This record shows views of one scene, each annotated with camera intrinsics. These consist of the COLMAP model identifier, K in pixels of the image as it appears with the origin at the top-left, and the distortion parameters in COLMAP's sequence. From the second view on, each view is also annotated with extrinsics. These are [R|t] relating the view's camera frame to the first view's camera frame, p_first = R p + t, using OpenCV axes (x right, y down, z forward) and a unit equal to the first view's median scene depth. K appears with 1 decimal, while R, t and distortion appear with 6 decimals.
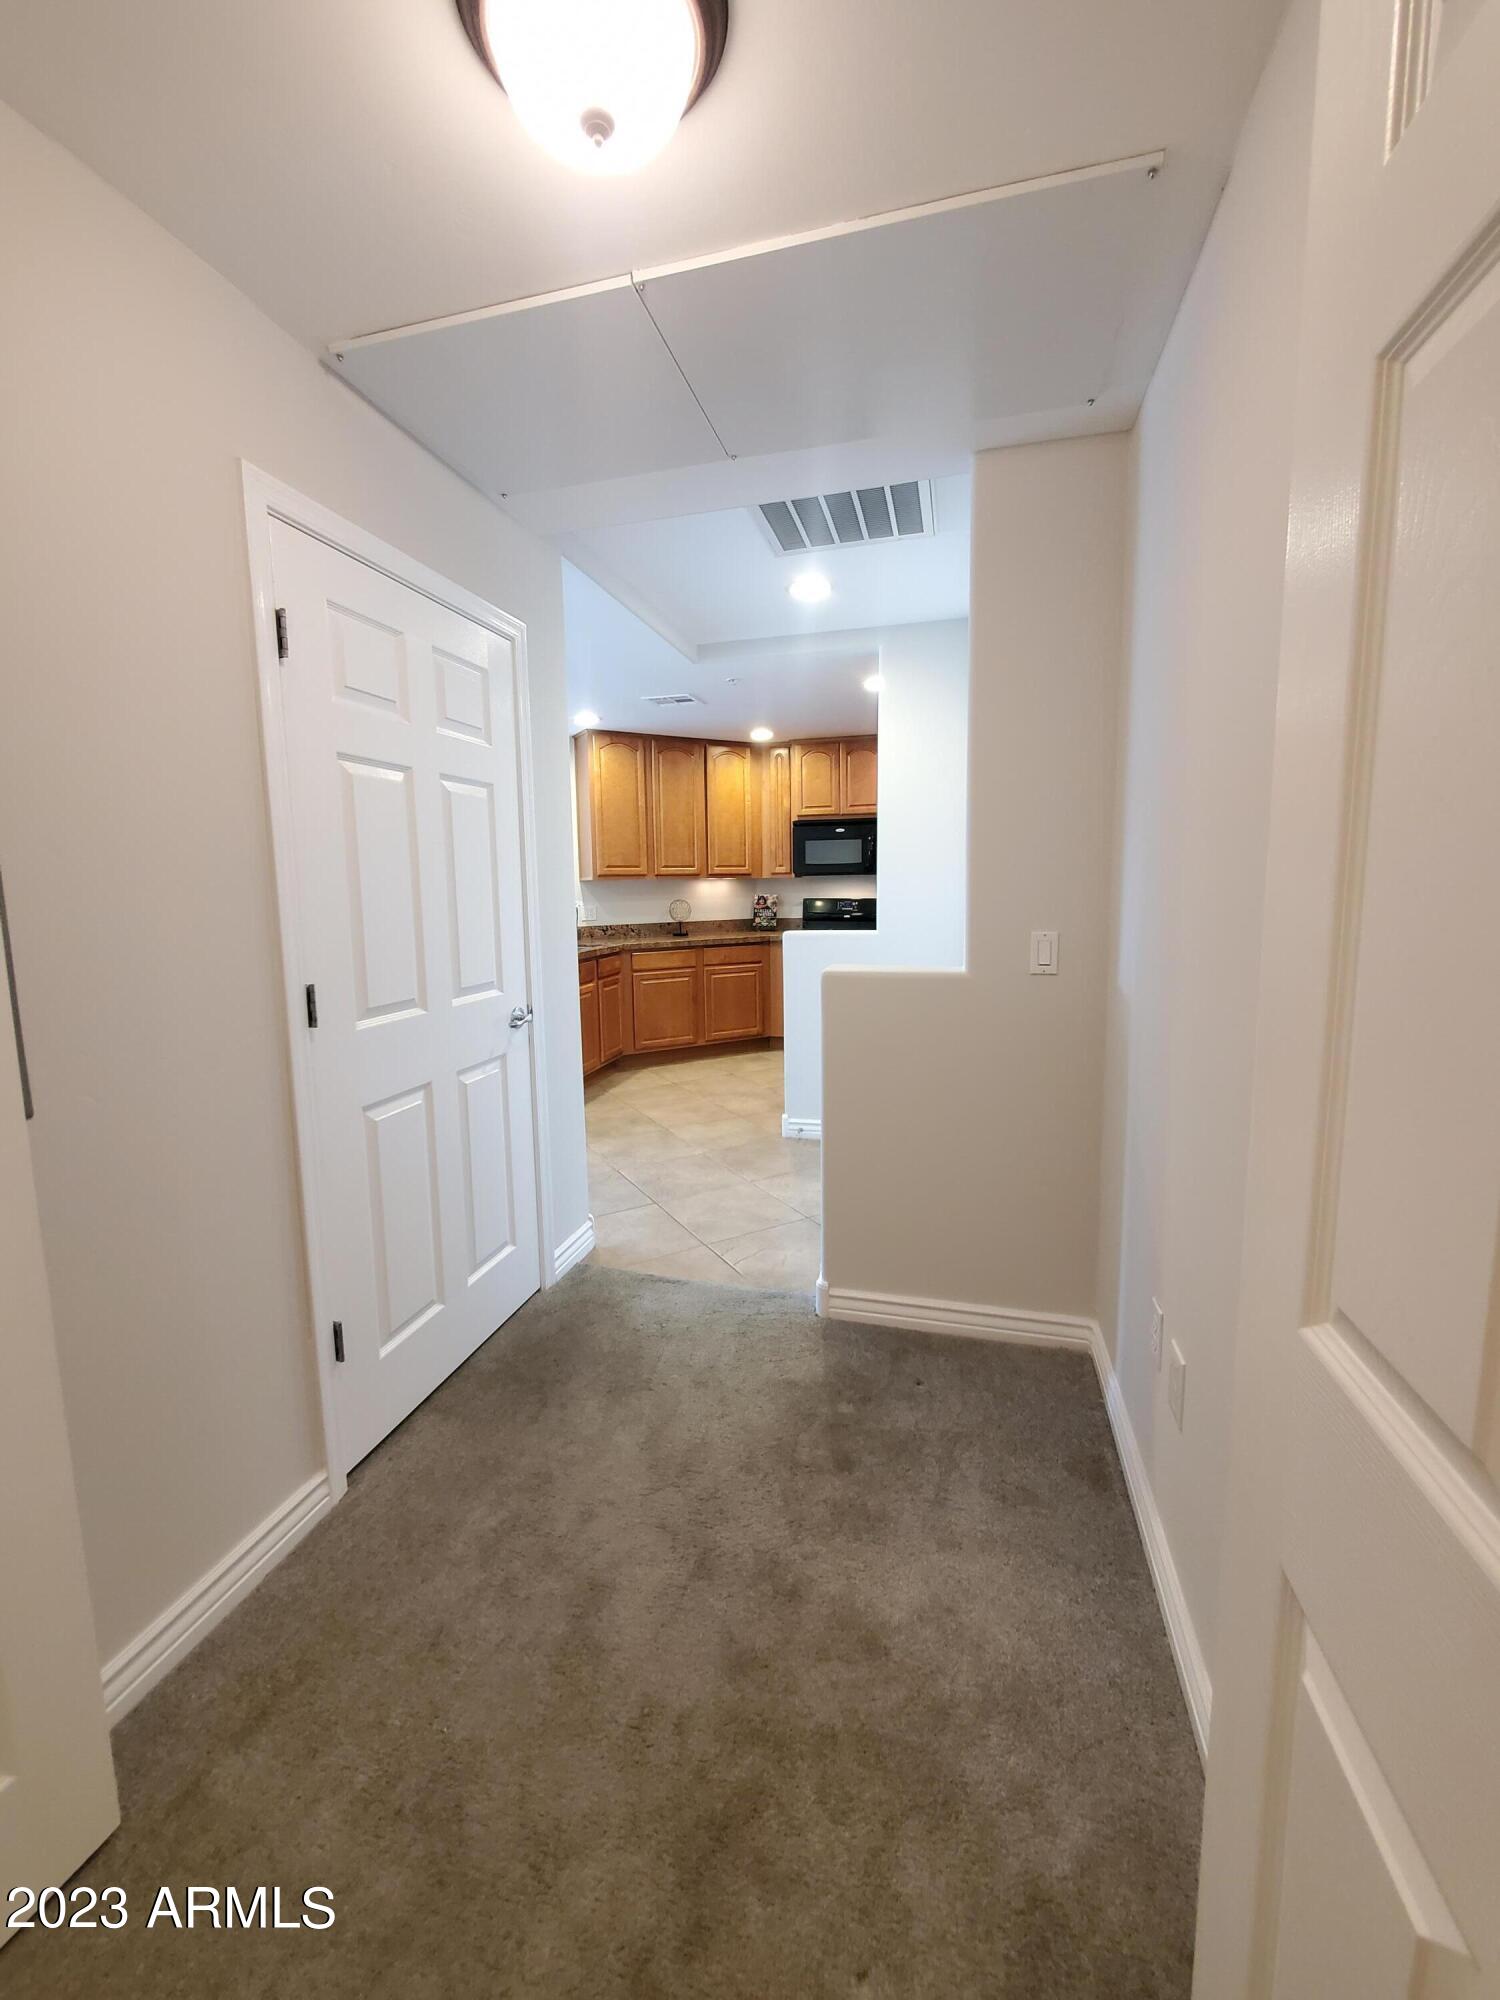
lens RADIAL K [[801.2, 0, 737.2], [0, 801.2, 983.4], [0, 0, 1]] dist [0.003218, -0.003034]
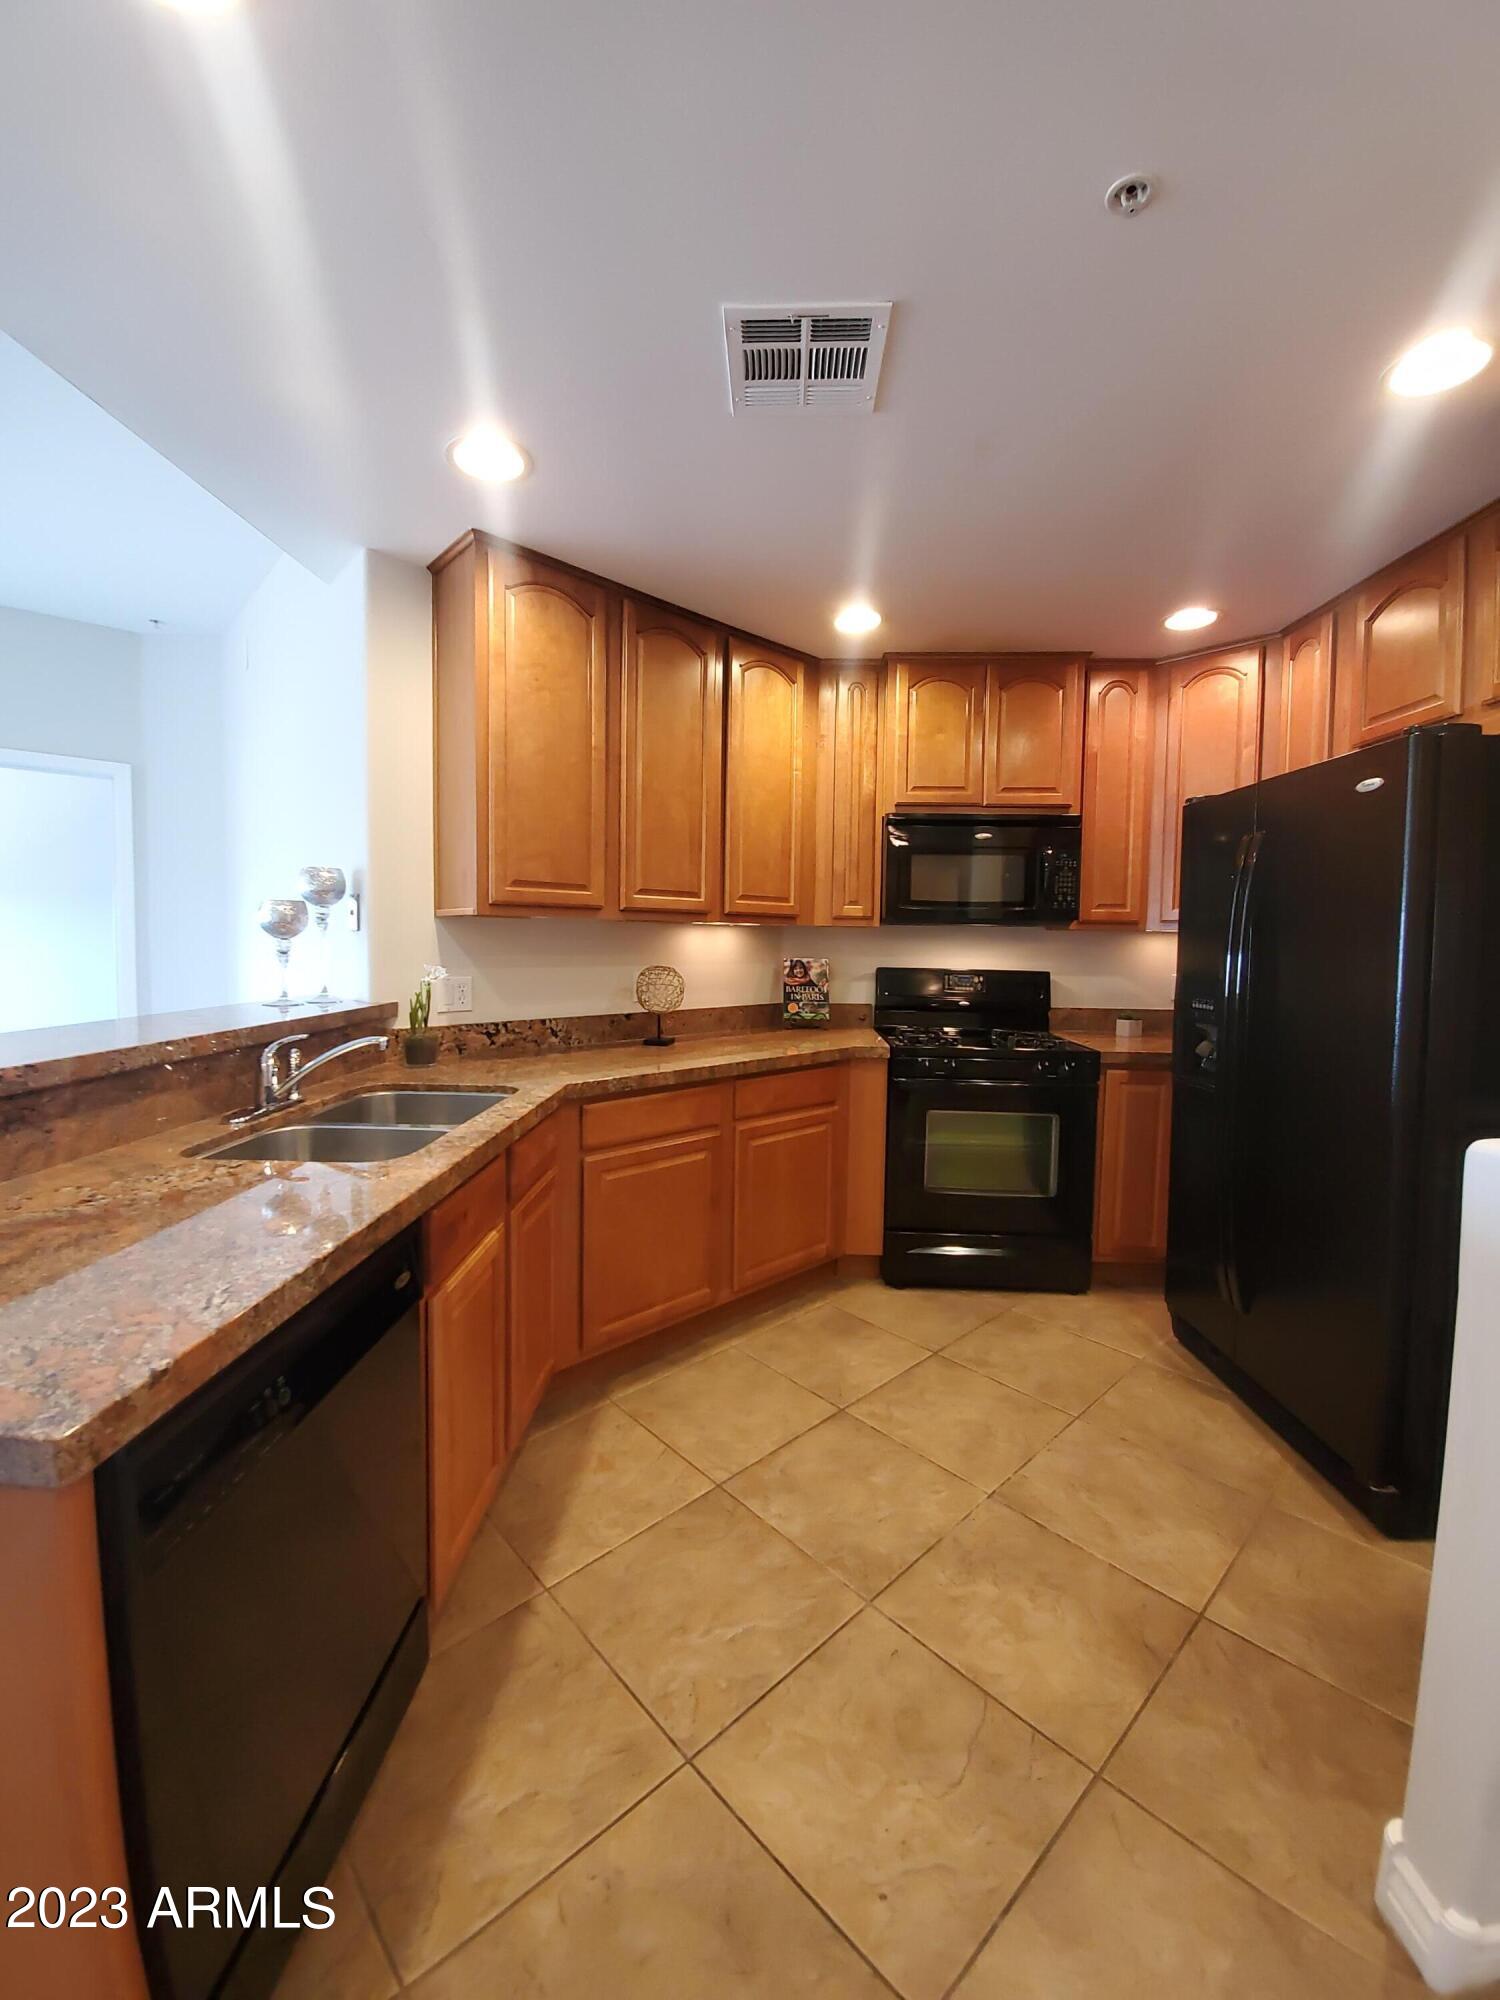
lens RADIAL K [[801.2, 0, 741.8], [0, 801.2, 981.2], [0, 0, 1]] dist [0.003218, -0.003034]
pose [[0.972608, 0.016928, 0.231834, -0.132553], [-0.000306, 0.997437, -0.071546, -0.062697], [-0.232451, 0.069516, 0.970121, 0.541957]]
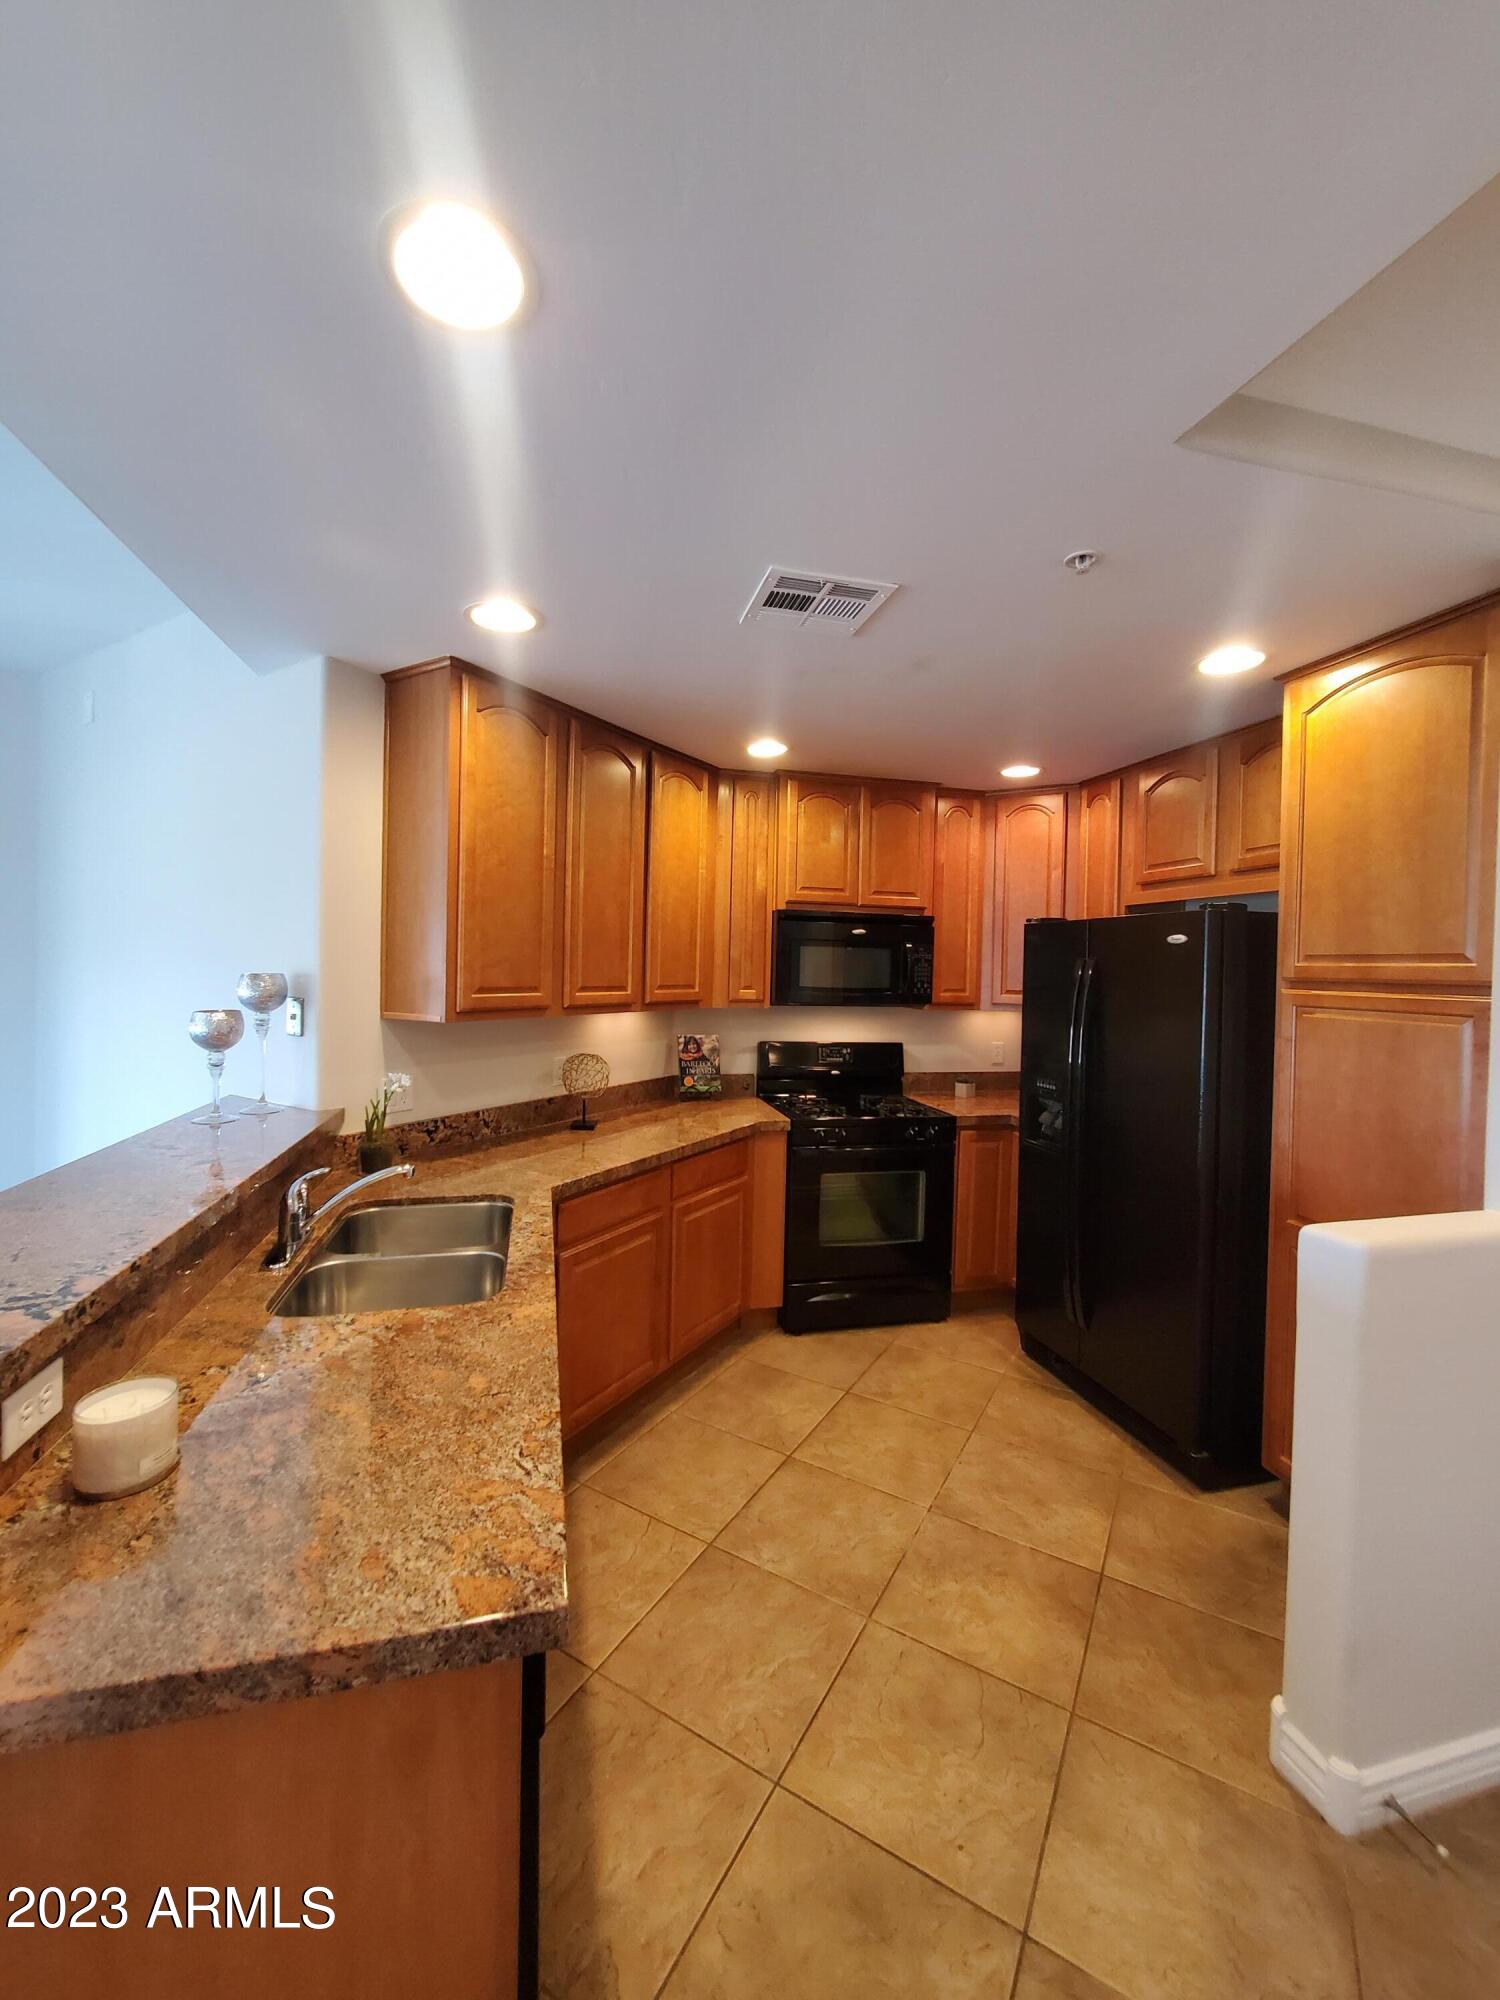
lens RADIAL K [[801.2, 0, 737.9], [0, 801.2, 983.1], [0, 0, 1]] dist [0.003218, -0.003034]
pose [[0.871427, 0.024662, 0.489904, -0.230522], [0.025495, 0.995108, -0.095443, -0.098212], [-0.489862, 0.095662, 0.866536, 0.528657]]
